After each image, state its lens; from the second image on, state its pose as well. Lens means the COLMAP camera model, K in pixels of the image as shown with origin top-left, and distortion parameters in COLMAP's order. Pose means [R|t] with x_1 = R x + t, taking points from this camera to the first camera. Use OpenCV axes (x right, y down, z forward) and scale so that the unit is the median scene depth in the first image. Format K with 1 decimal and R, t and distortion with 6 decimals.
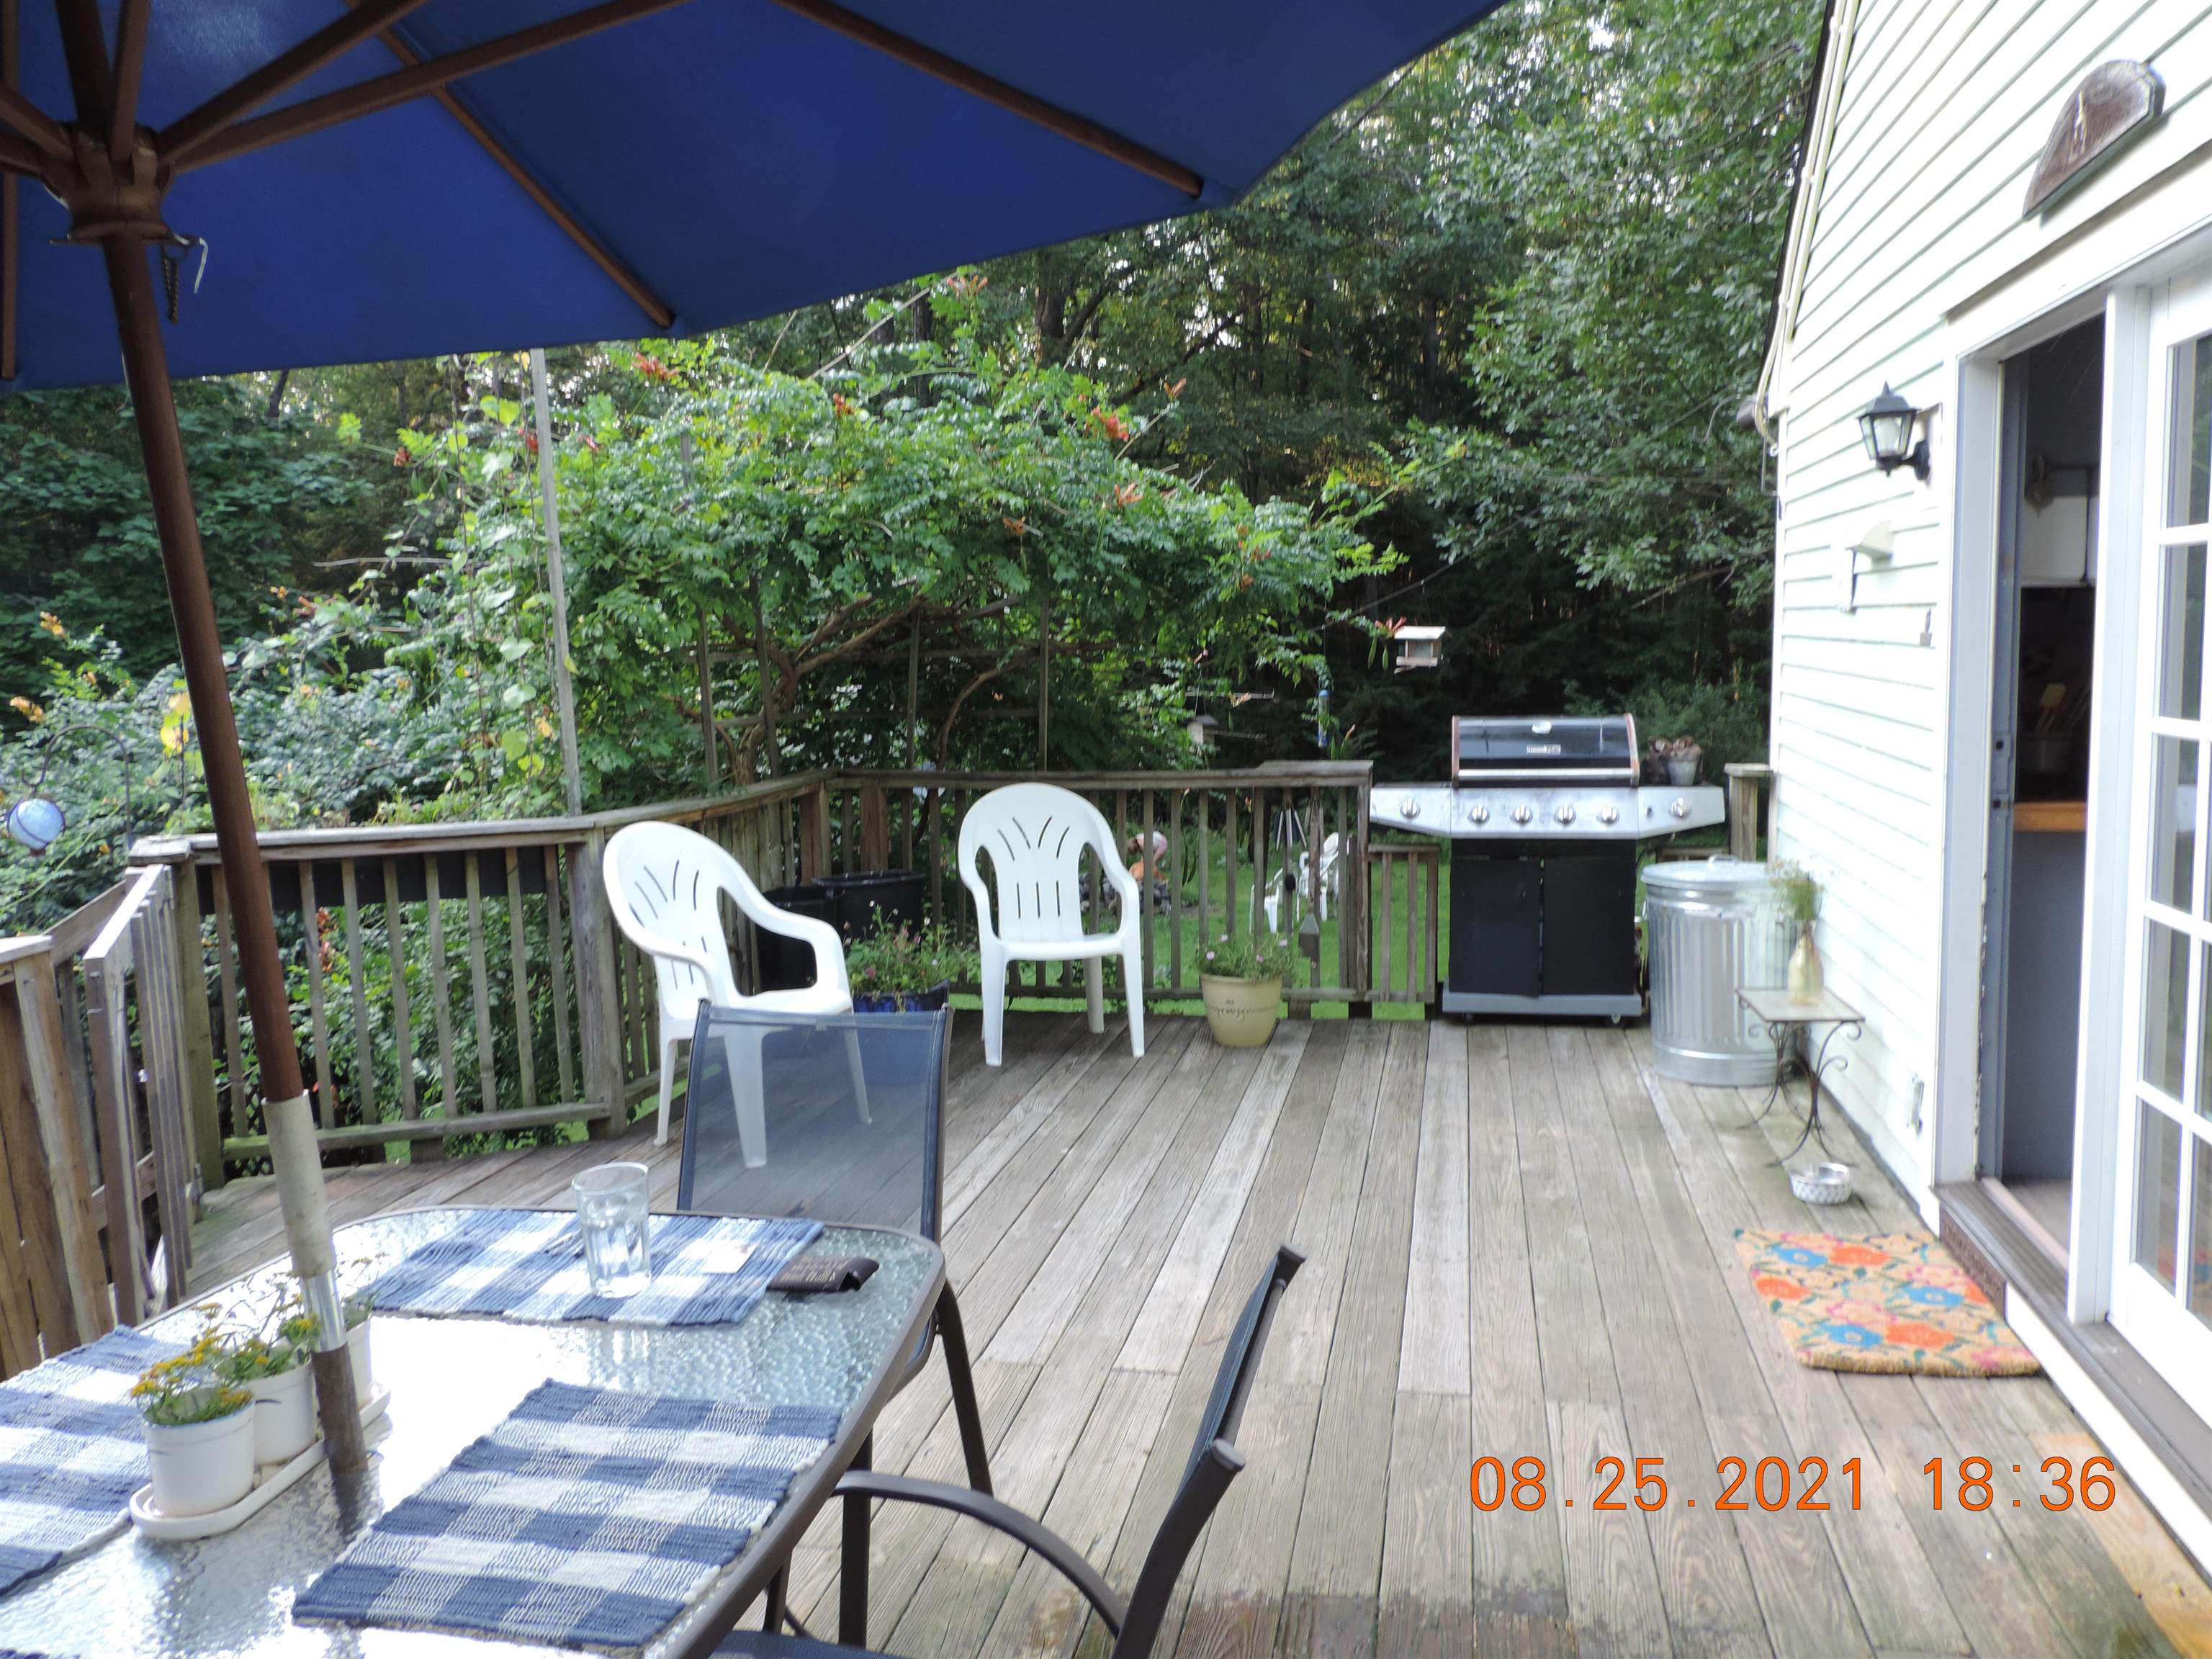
lens RADIAL K [[1770.6, 0, 1106.0], [0, 1770.6, 829.5], [0, 0, 1]] dist [-0.003983, -0.003848]
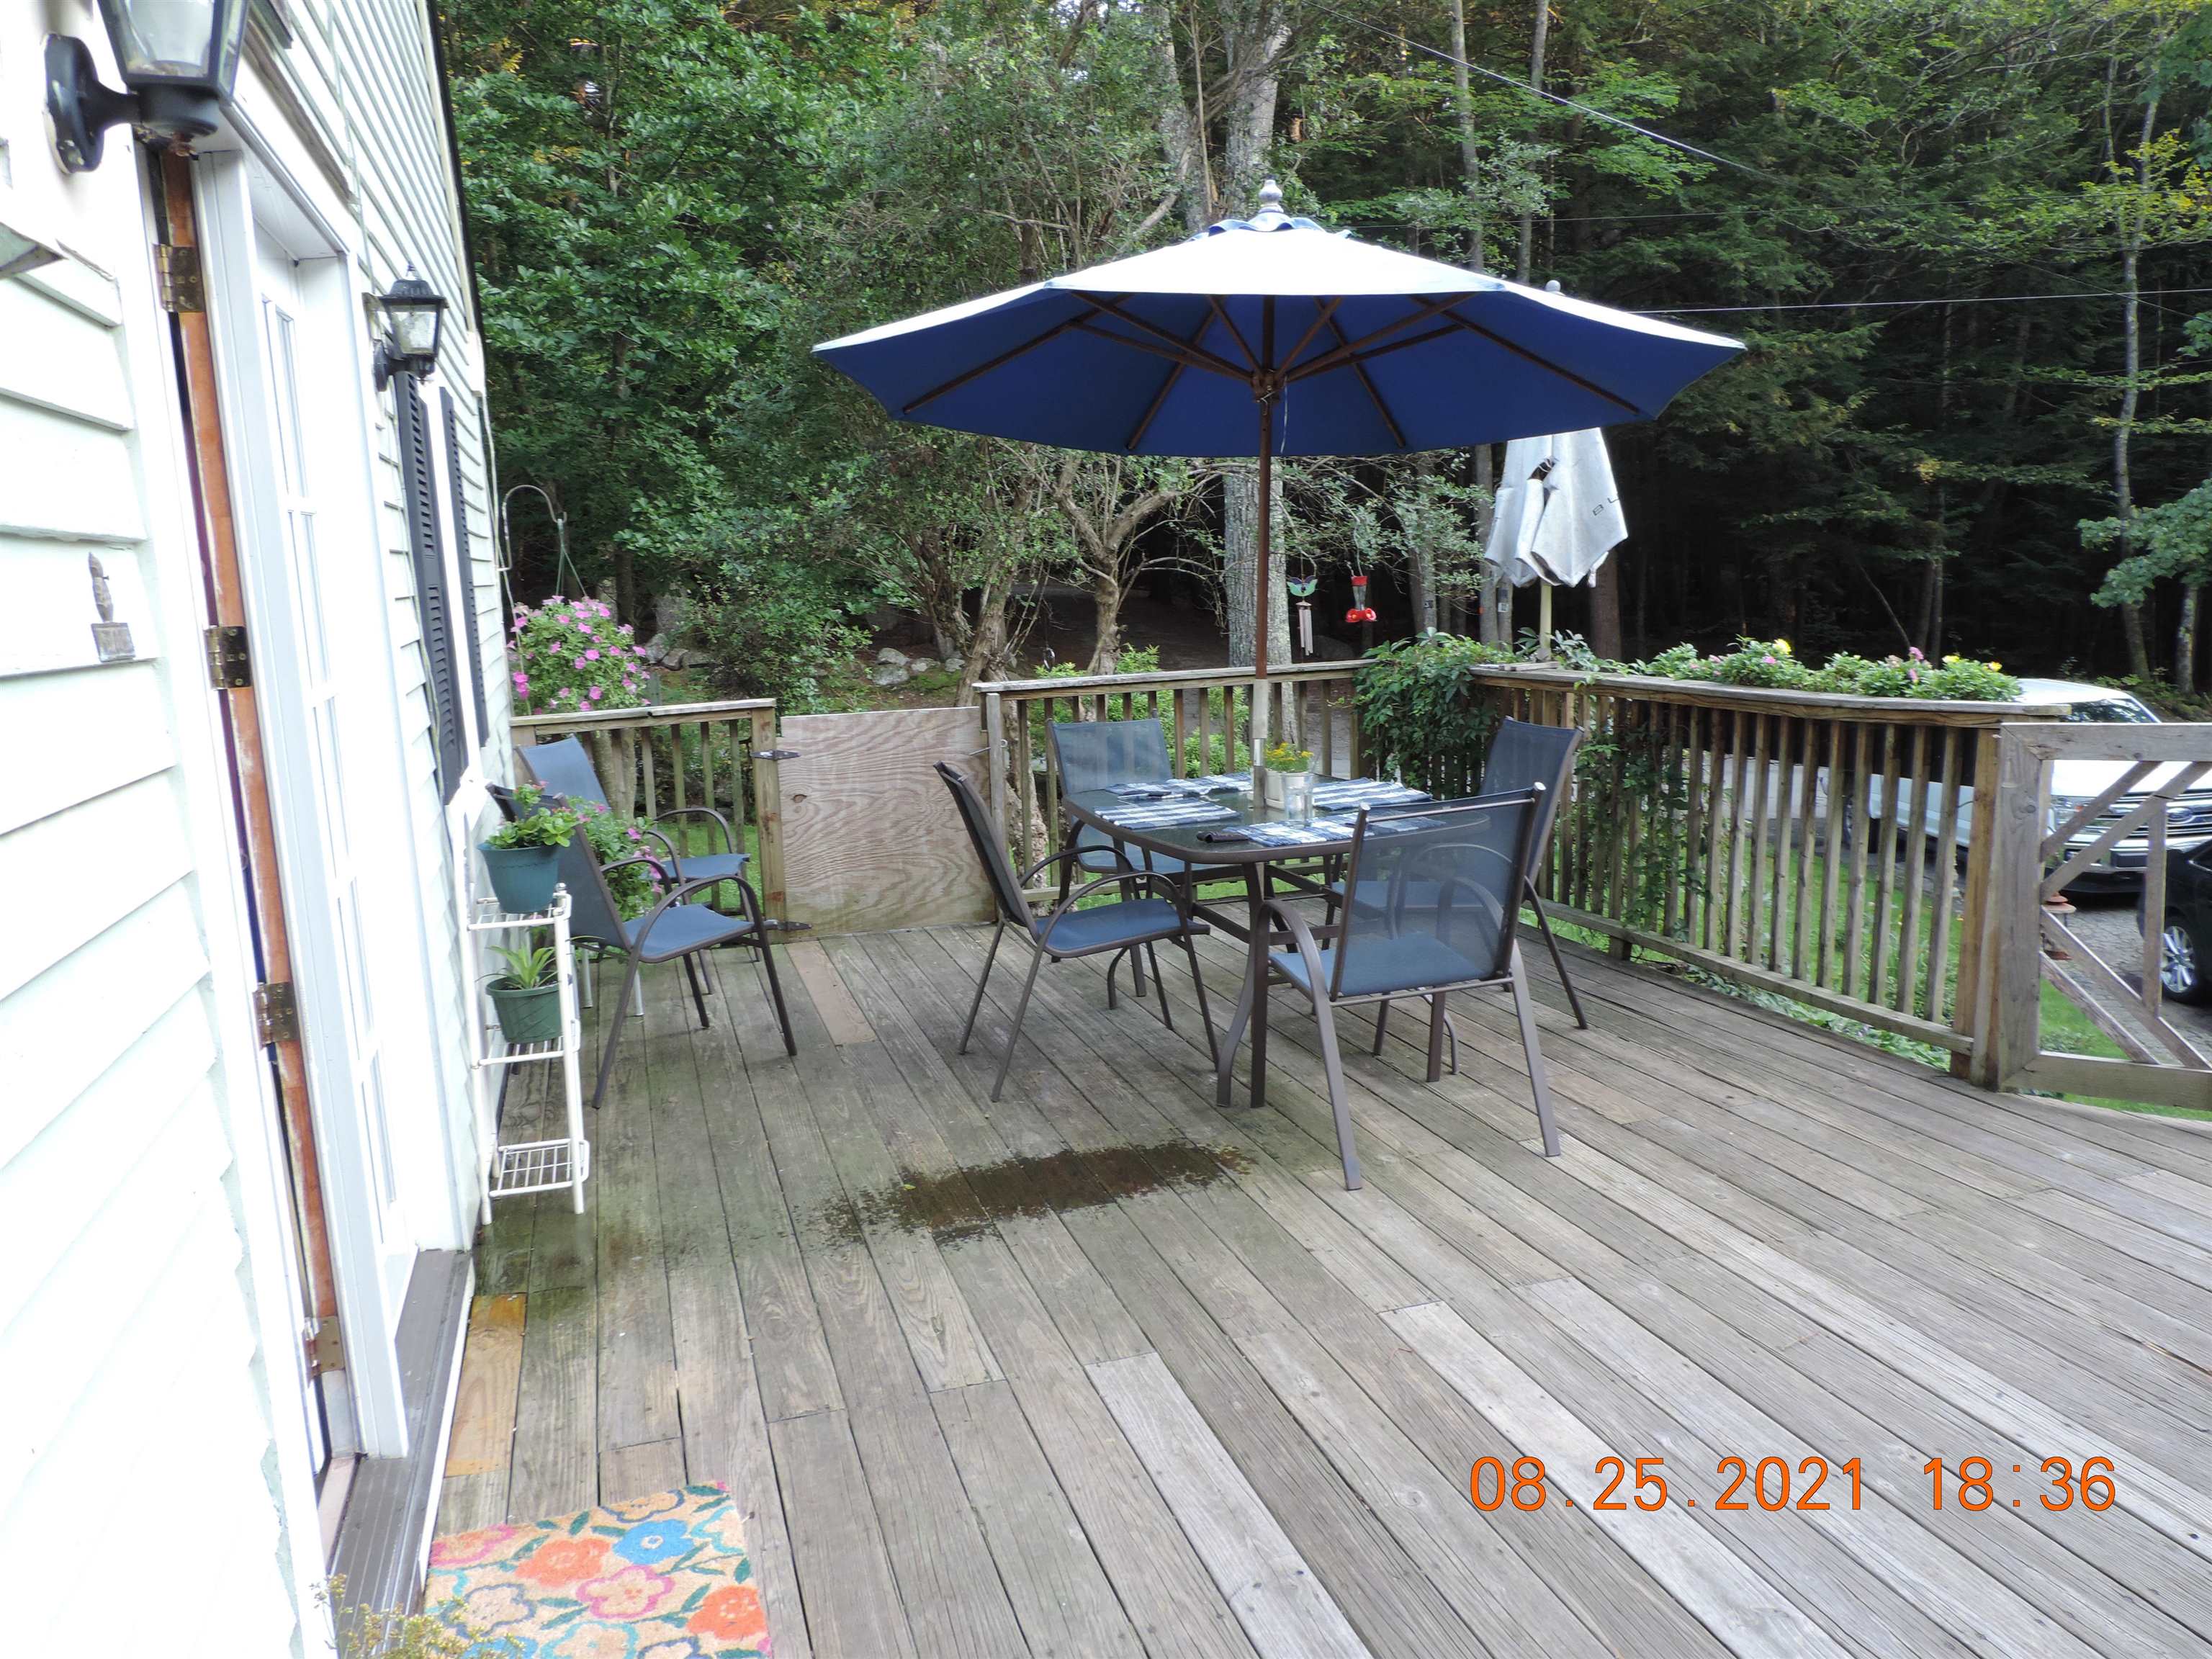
lens RADIAL K [[1770.6, 0, 1106.0], [0, 1770.6, 829.5], [0, 0, 1]] dist [-0.003983, -0.003848]
pose [[-0.886902, 0.142028, -0.439583, 0.592744], [0.022935, 0.963929, 0.265168, -0.209954], [0.461388, 0.225096, -0.858168, 1.826155]]
